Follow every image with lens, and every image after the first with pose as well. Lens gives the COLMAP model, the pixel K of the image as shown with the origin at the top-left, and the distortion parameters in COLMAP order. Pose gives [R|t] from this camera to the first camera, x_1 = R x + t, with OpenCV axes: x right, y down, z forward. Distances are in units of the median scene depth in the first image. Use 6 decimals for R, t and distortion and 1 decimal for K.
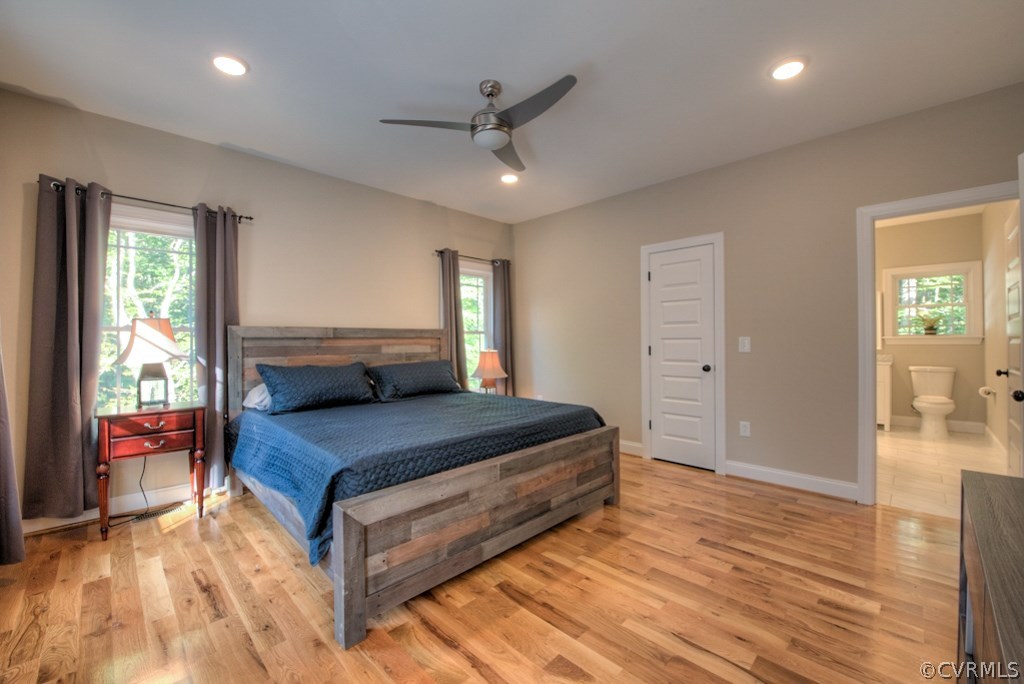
lens RADIAL K [[417.2, 0, 517.1], [0, 417.2, 341.8], [0, 0, 1]] dist [-0.018483, 0.000490]
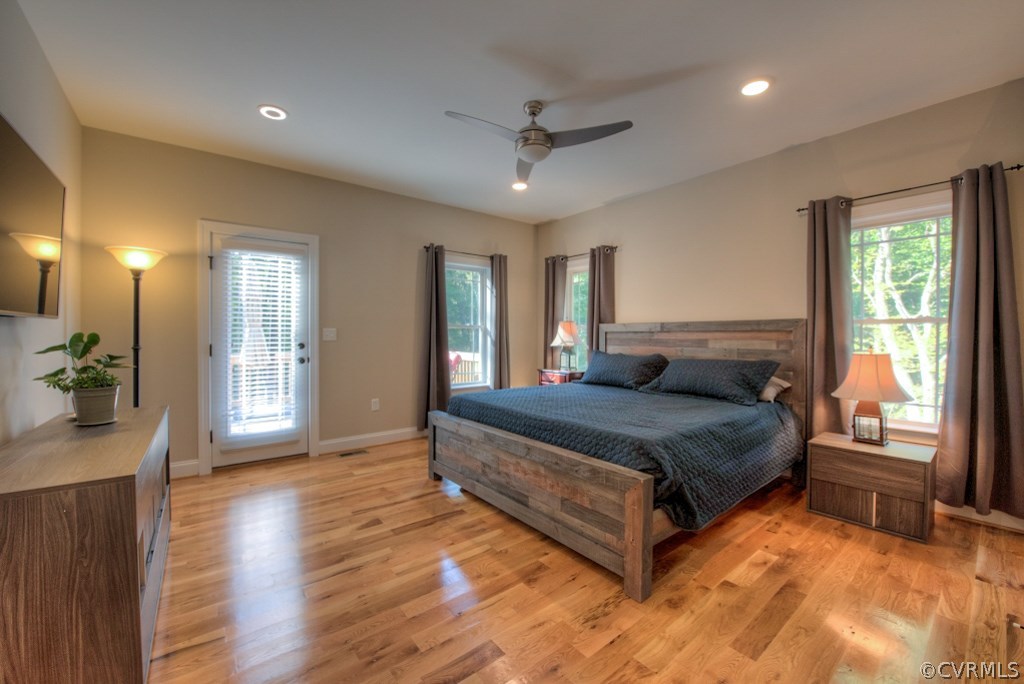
lens RADIAL K [[417.2, 0, 516.4], [0, 417.2, 336.8], [0, 0, 1]] dist [-0.018483, 0.000490]
pose [[-0.133162, 0.013373, -0.991004, 0.951289], [-0.002955, 0.999899, 0.013890, -0.012607], [0.991090, 0.004778, -0.133109, 0.990040]]
